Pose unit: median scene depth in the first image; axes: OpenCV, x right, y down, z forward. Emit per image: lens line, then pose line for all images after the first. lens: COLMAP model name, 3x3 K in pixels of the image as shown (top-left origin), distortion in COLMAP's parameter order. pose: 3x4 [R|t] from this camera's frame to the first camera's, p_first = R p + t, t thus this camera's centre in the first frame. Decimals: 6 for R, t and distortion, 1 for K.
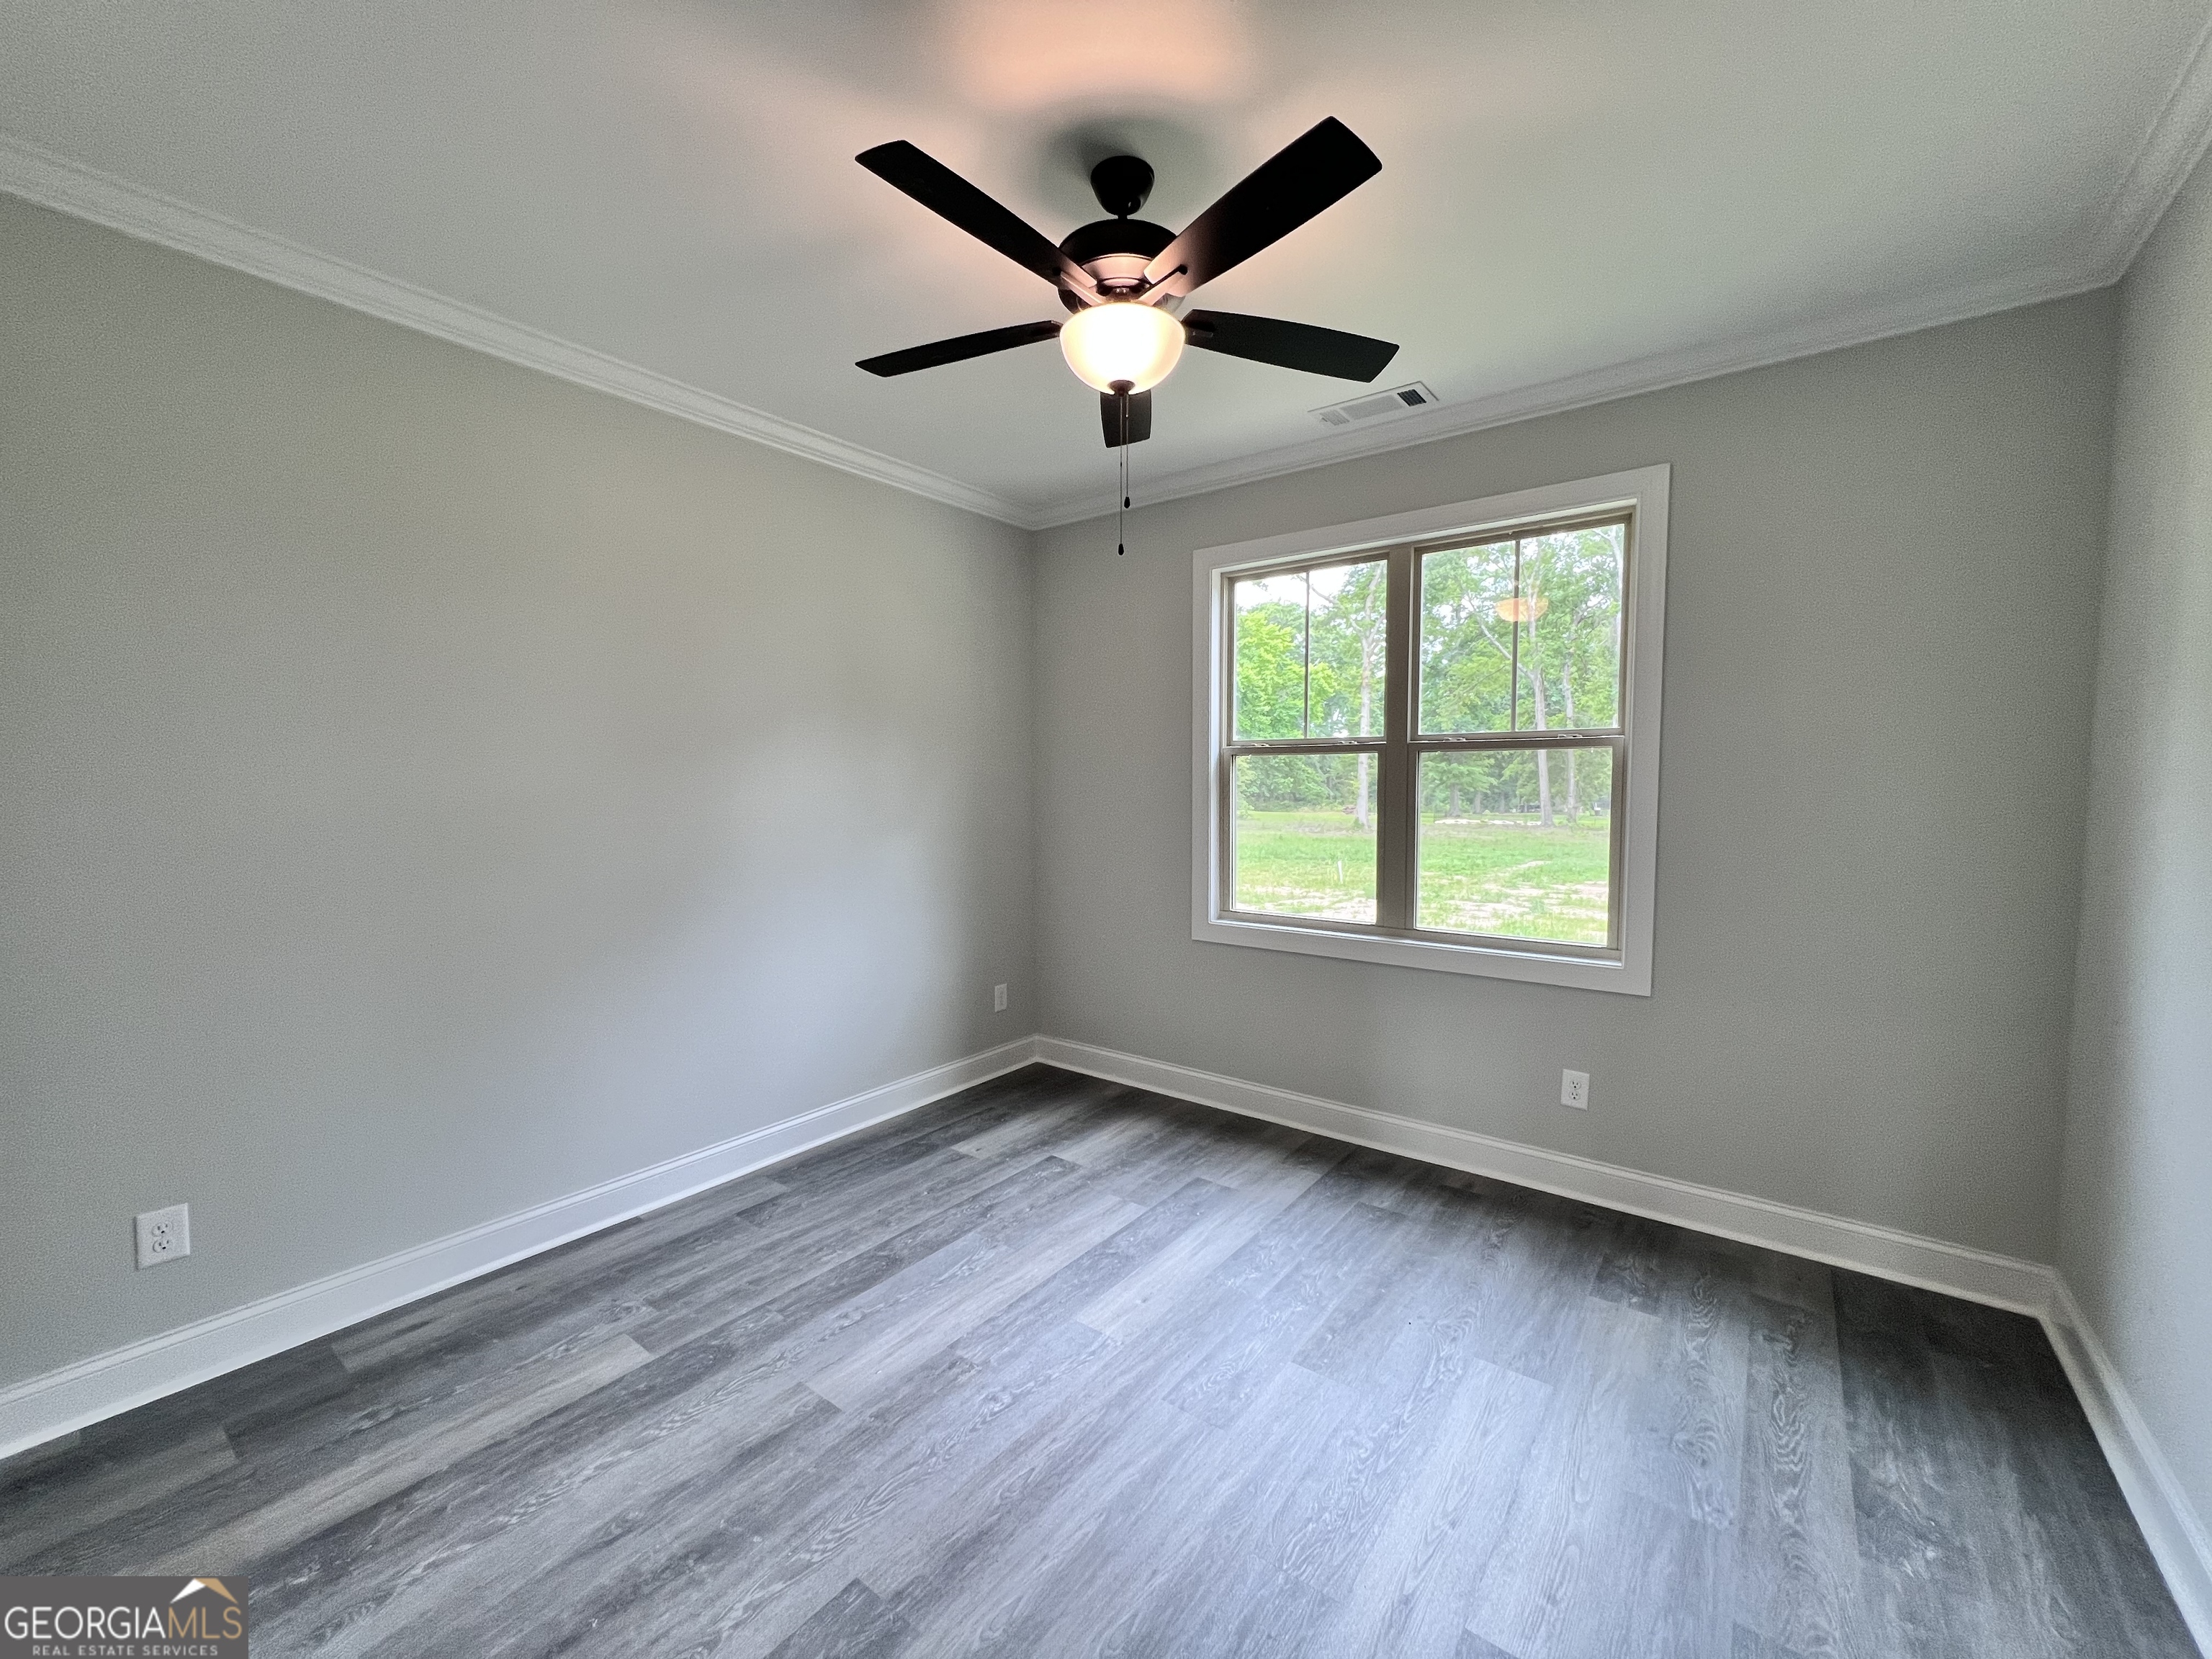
lens RADIAL K [[884.0, 0, 1117.1], [0, 884.0, 825.4], [0, 0, 1]] dist [-0.003363, 0.000979]
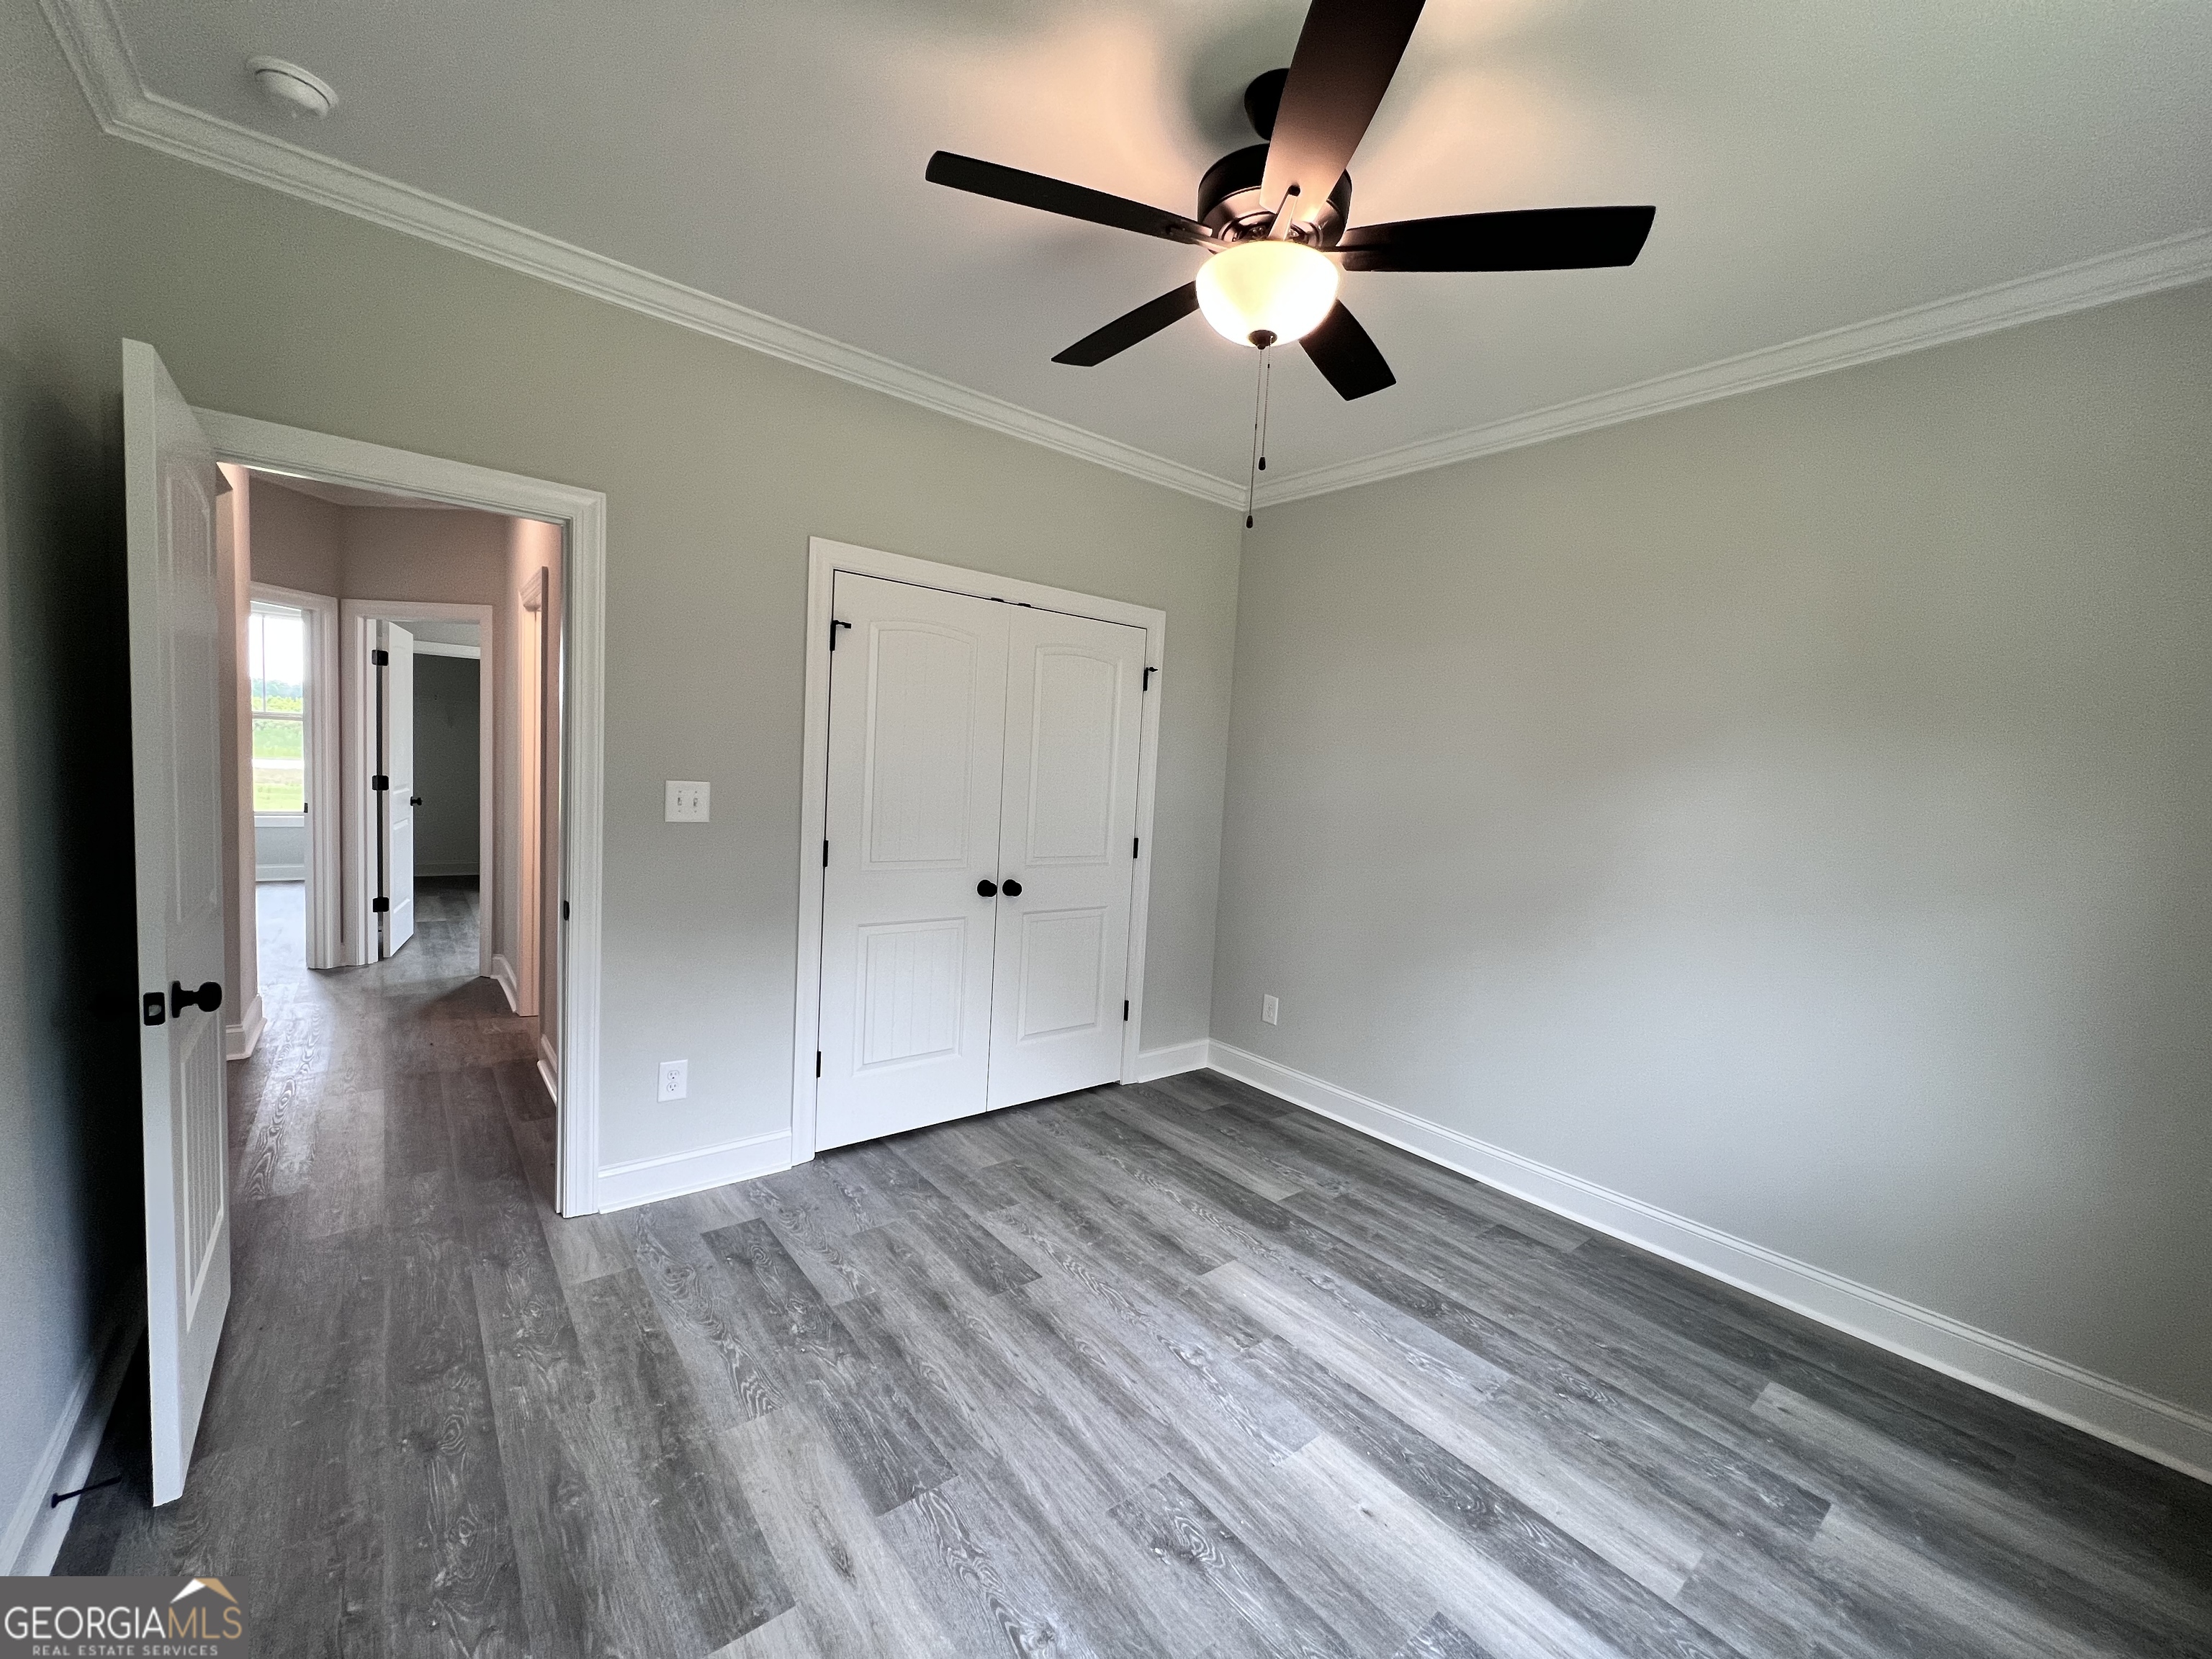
lens RADIAL K [[884.0, 0, 1103.4], [0, 884.0, 833.0], [0, 0, 1]] dist [-0.003363, 0.000979]
pose [[-0.243176, 0.064242, -0.967852, 0.739228], [-0.106005, 0.990068, 0.092351, -0.054897], [0.964172, 0.125055, -0.233951, 0.883764]]
